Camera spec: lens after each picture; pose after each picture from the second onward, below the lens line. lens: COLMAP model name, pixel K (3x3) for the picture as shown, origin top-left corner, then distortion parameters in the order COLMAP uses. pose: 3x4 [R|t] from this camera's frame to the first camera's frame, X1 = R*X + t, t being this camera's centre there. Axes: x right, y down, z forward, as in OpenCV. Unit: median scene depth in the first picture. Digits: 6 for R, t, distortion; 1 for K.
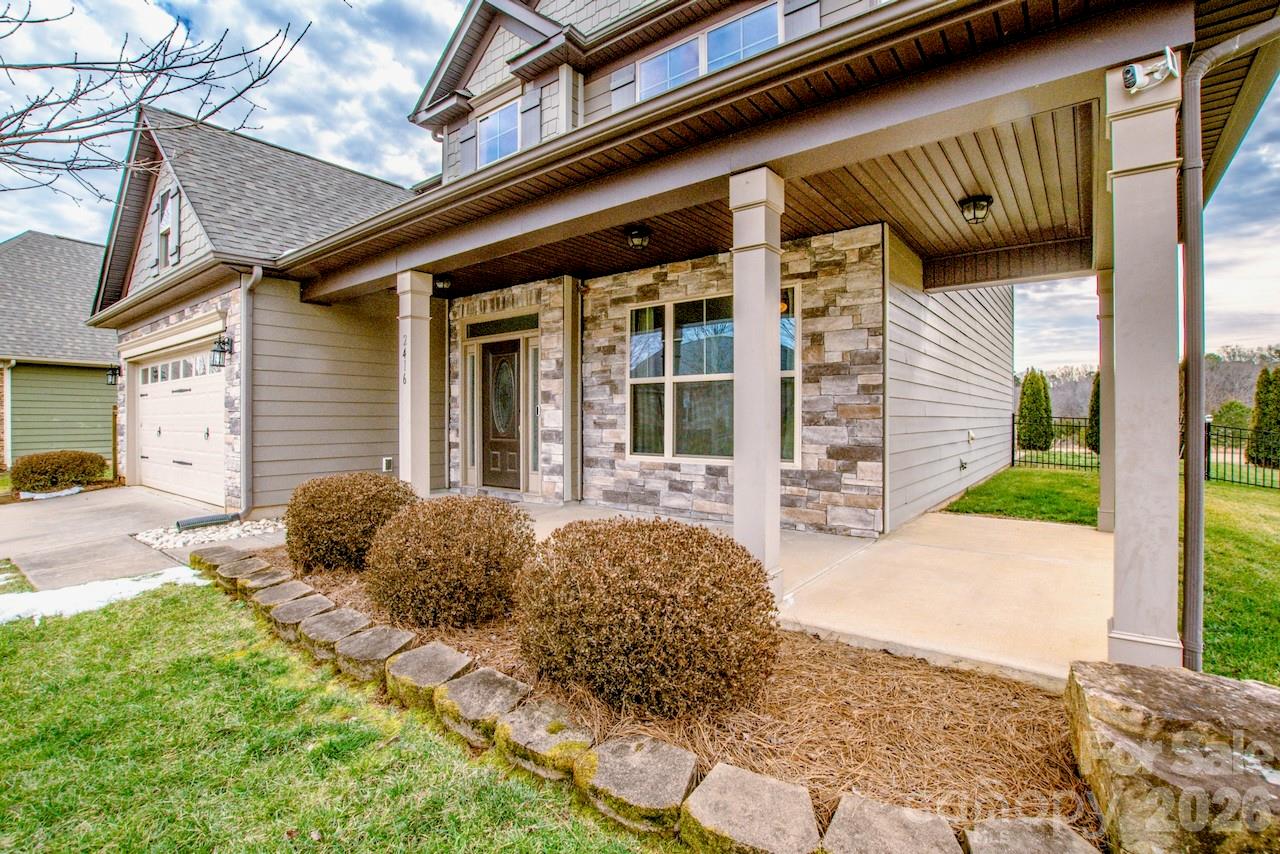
lens RADIAL K [[572.0, 0, 596.0], [0, 572.0, 417.3], [0, 0, 1]] dist [-0.028425, 0.000527]
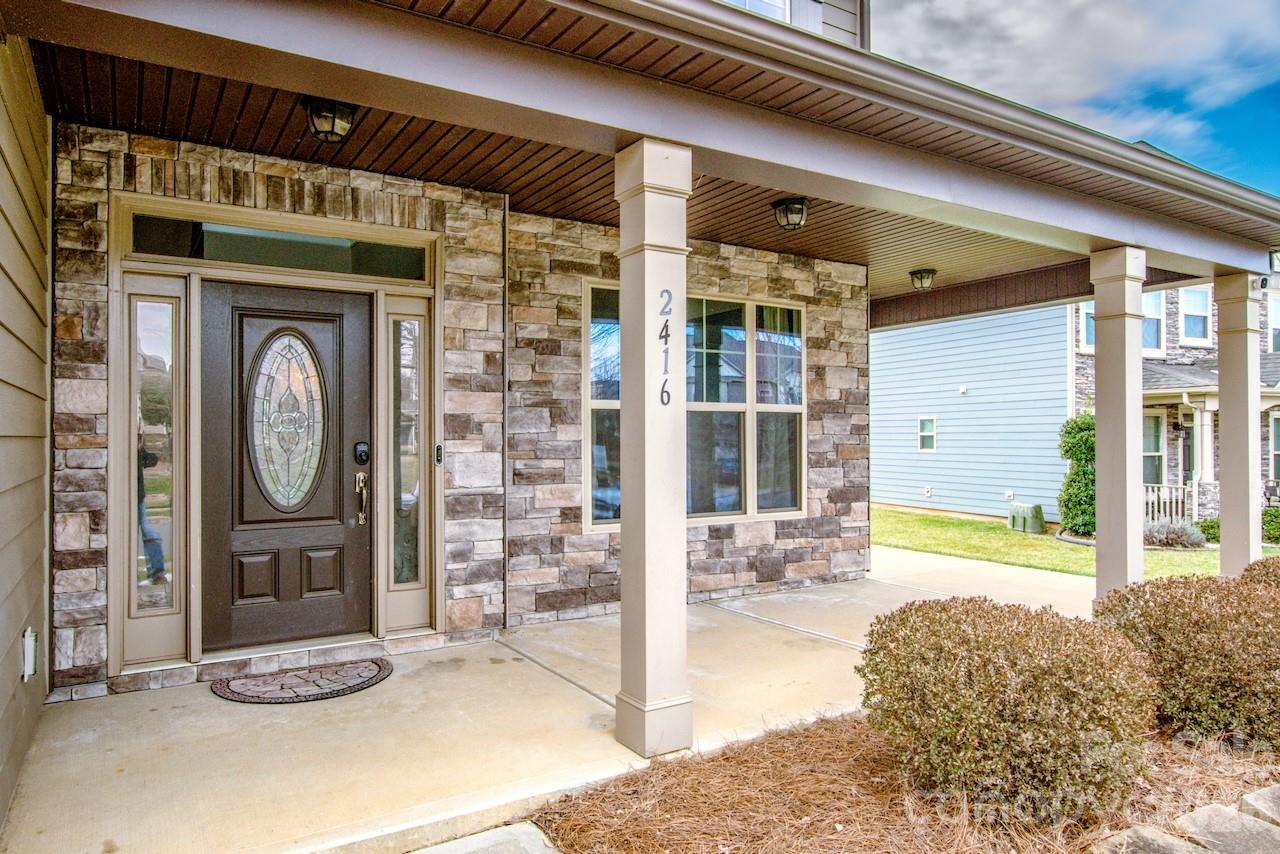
lens RADIAL K [[821.4, 0, 648.6], [0, 821.4, 429.4], [0, 0, 1]] dist [-0.002632, 0.004513]
pose [[0.325959, 0.007904, 0.945351, -0.831952], [0.002900, 0.999952, -0.009361, -0.030639], [-0.945379, 0.005793, 0.325921, 0.730396]]
